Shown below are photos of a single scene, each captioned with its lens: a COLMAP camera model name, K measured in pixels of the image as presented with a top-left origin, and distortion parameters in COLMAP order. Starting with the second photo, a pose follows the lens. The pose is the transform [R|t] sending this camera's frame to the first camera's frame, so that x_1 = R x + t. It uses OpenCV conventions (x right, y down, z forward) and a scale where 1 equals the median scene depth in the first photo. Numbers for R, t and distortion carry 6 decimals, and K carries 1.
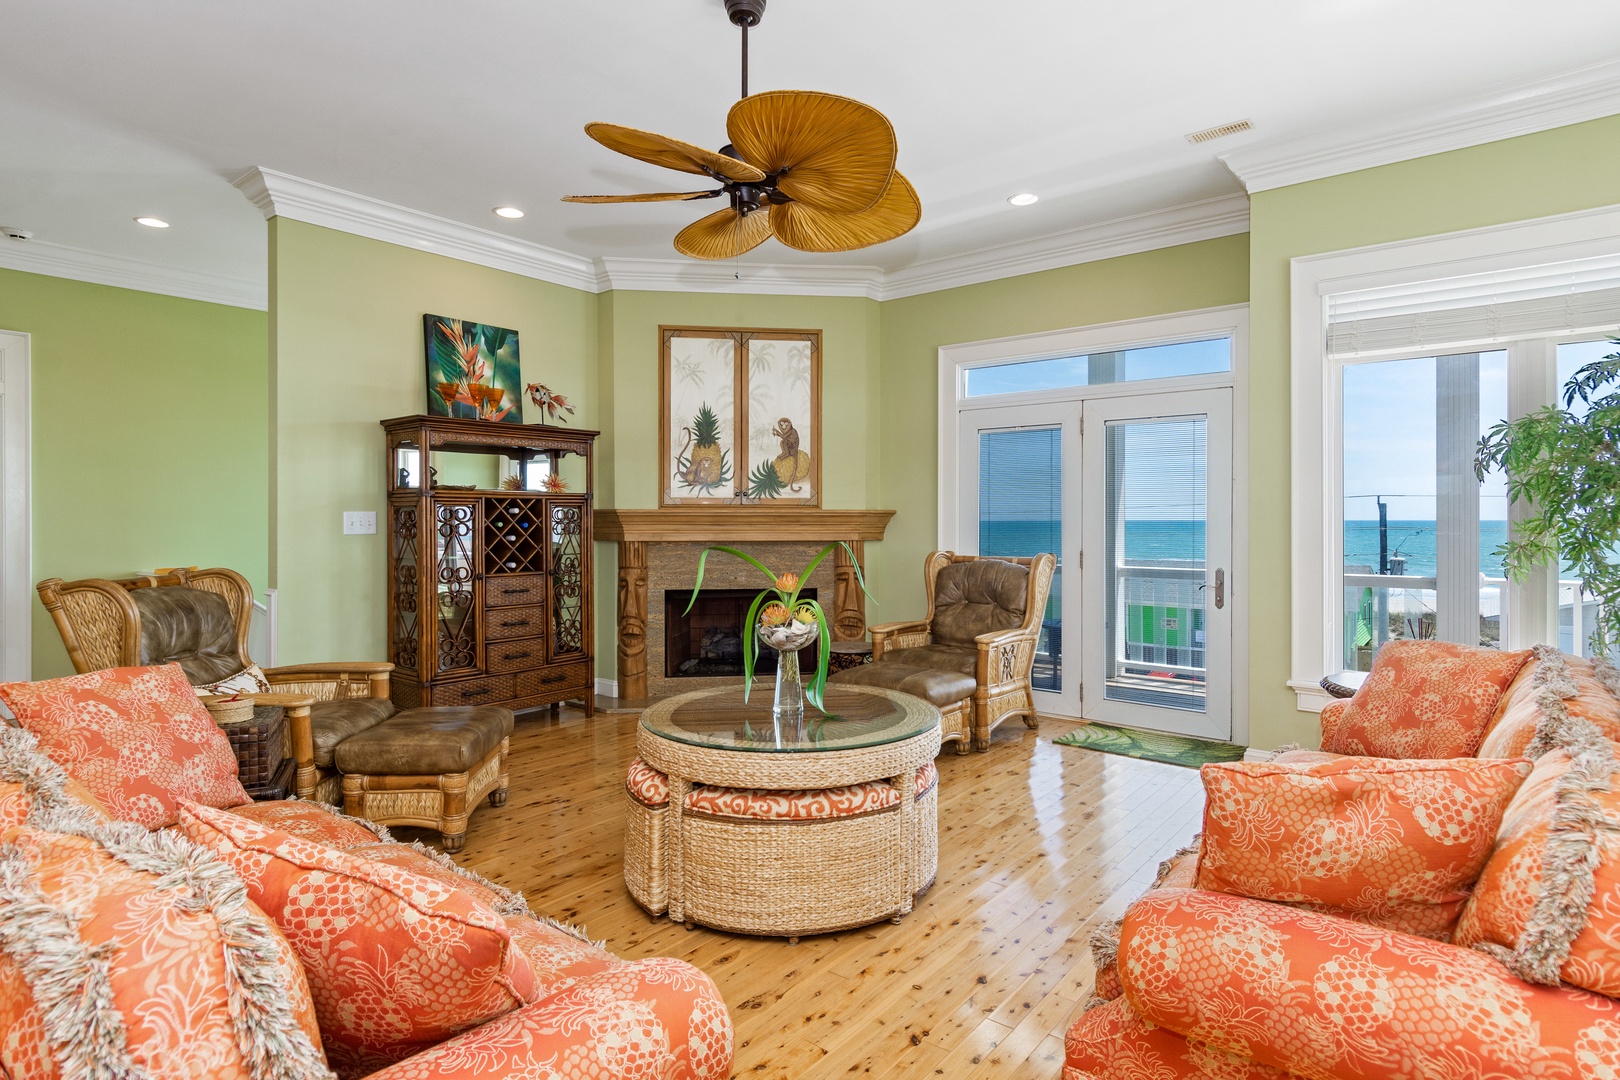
lens RADIAL K [[884.1, 0, 809.8], [0, 884.1, 532.4], [0, 0, 1]] dist [-0.009875, -0.000621]
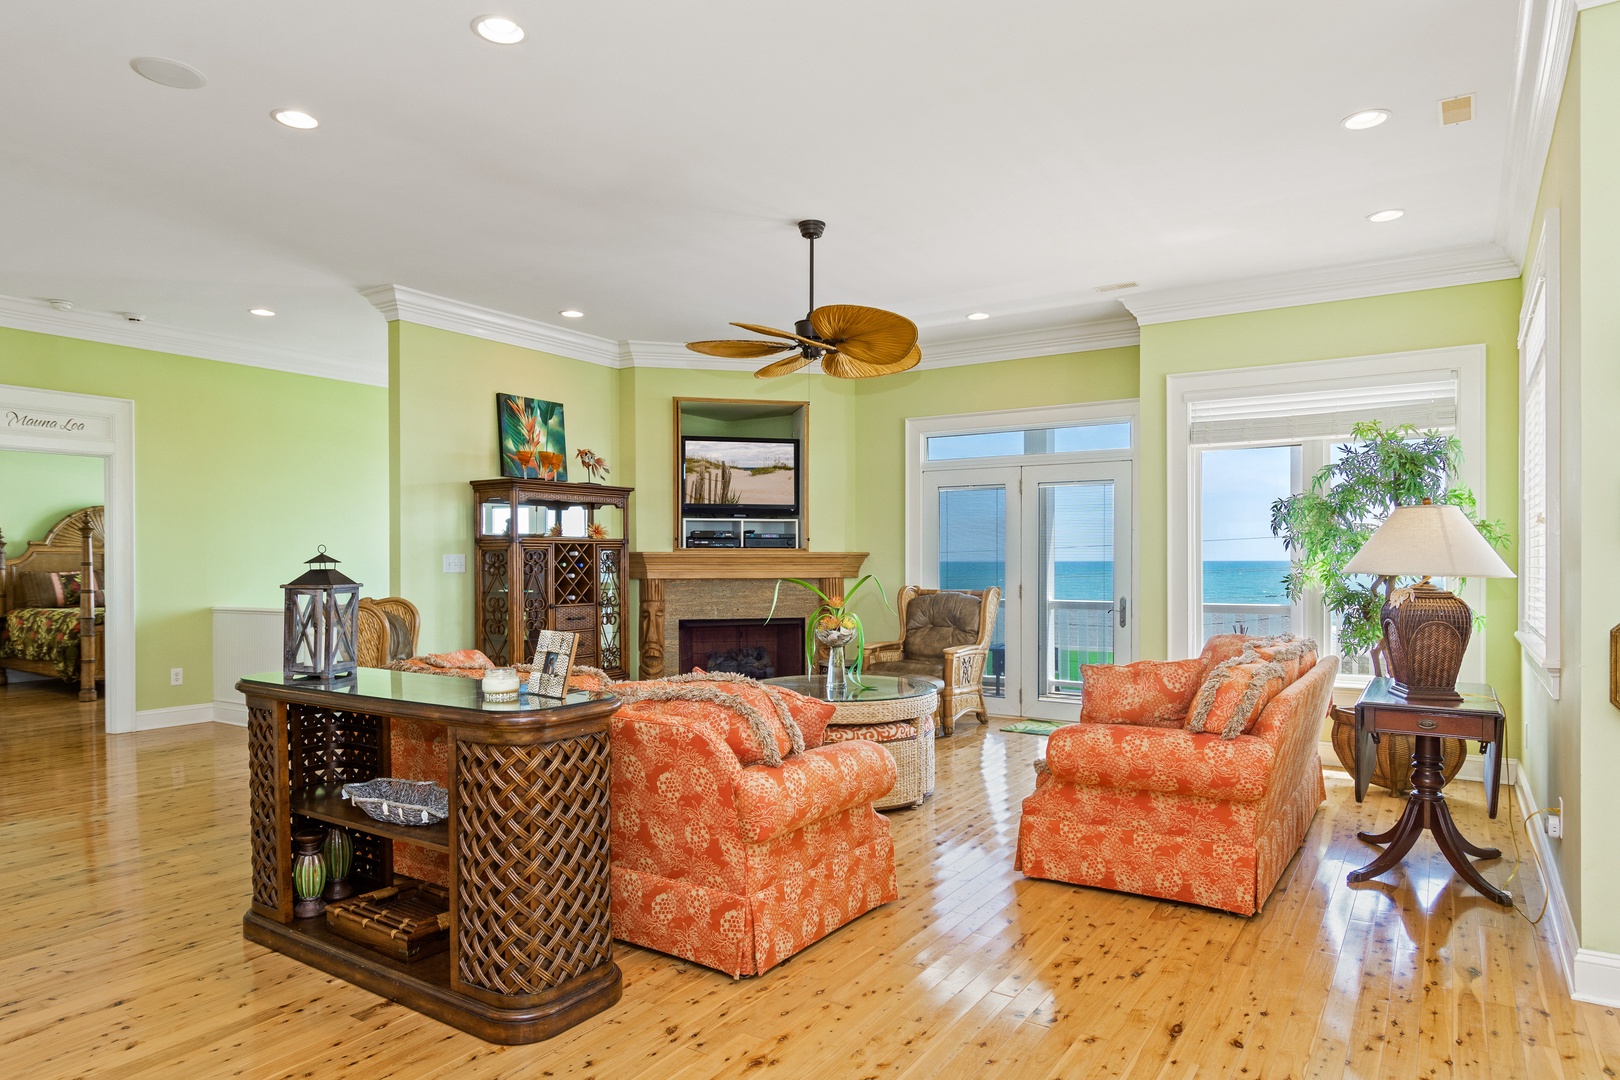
lens RADIAL K [[999.5, 0, 809.0], [0, 999.5, 577.4], [0, 0, 1]] dist [-0.014506, -0.001320]
pose [[0.995226, -0.002624, 0.097562, -0.137217], [0.002396, 0.999994, 0.002457, 0.005919], [-0.097568, -0.002212, 0.995226, -0.405274]]
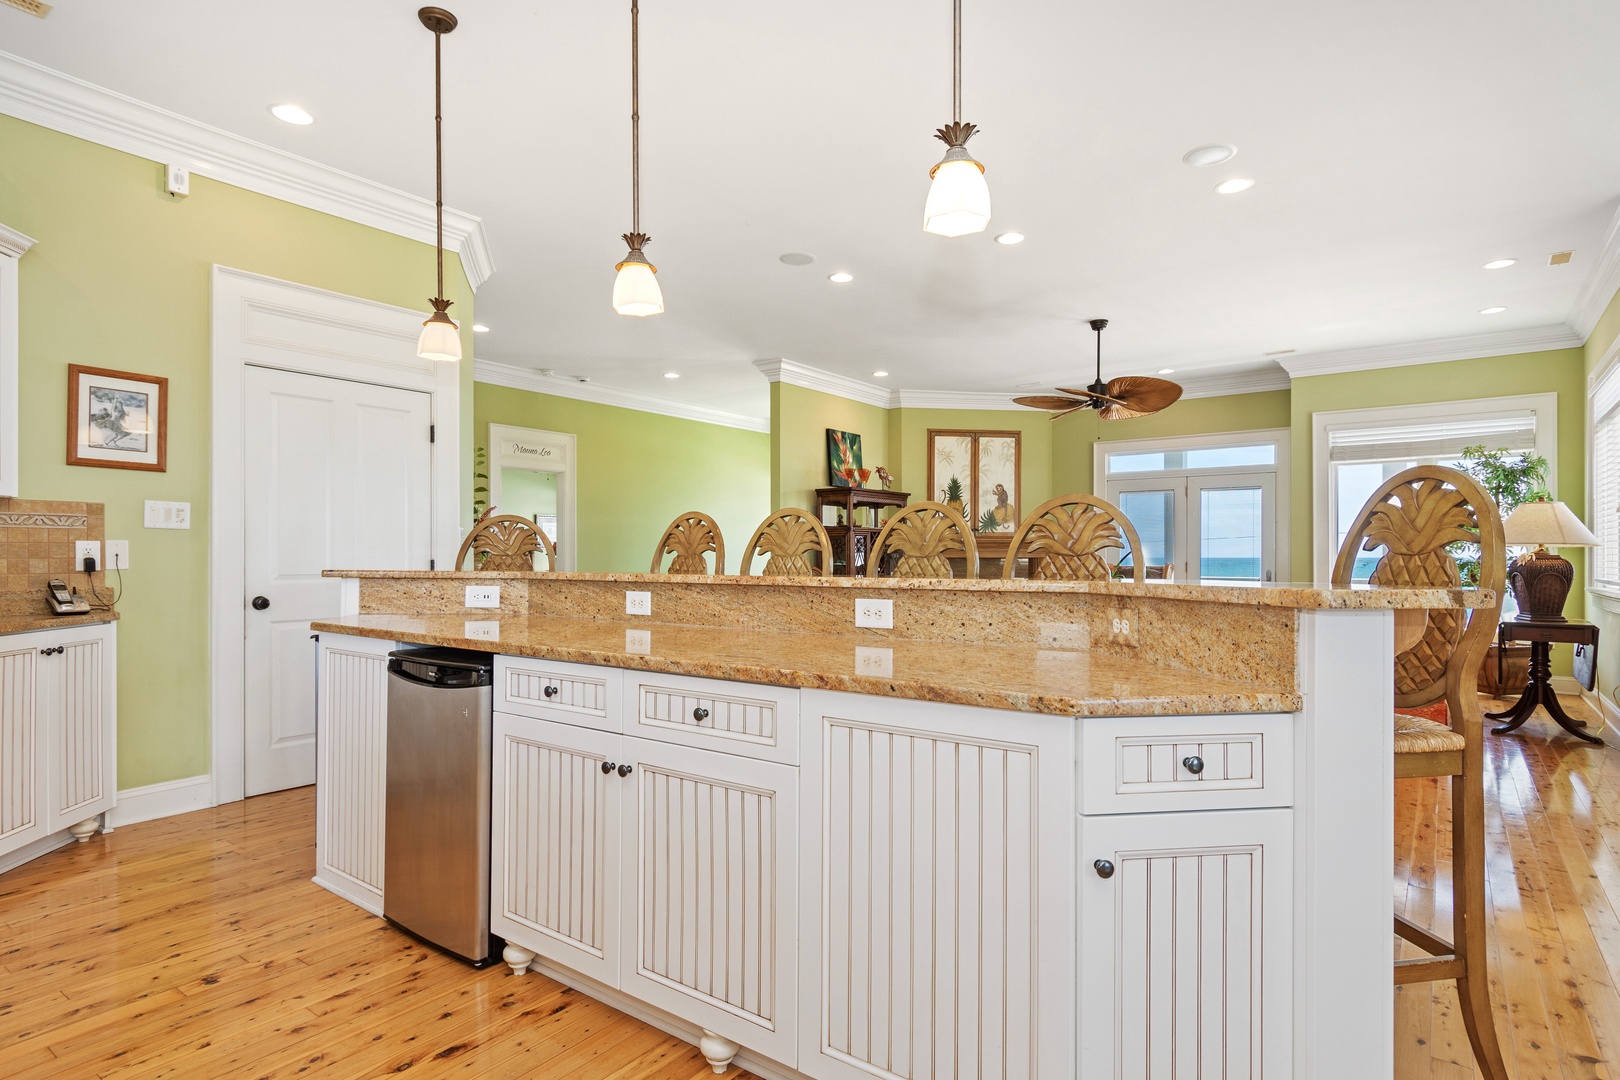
lens RADIAL K [[865.5, 0, 810.0], [0, 865.5, 563.2], [0, 0, 1]] dist [-0.003184, -0.001529]
pose [[0.999400, -0.001936, 0.034589, -0.512508], [0.002120, 0.999984, -0.005298, 0.031831], [-0.034578, 0.005368, 0.999388, -0.713215]]
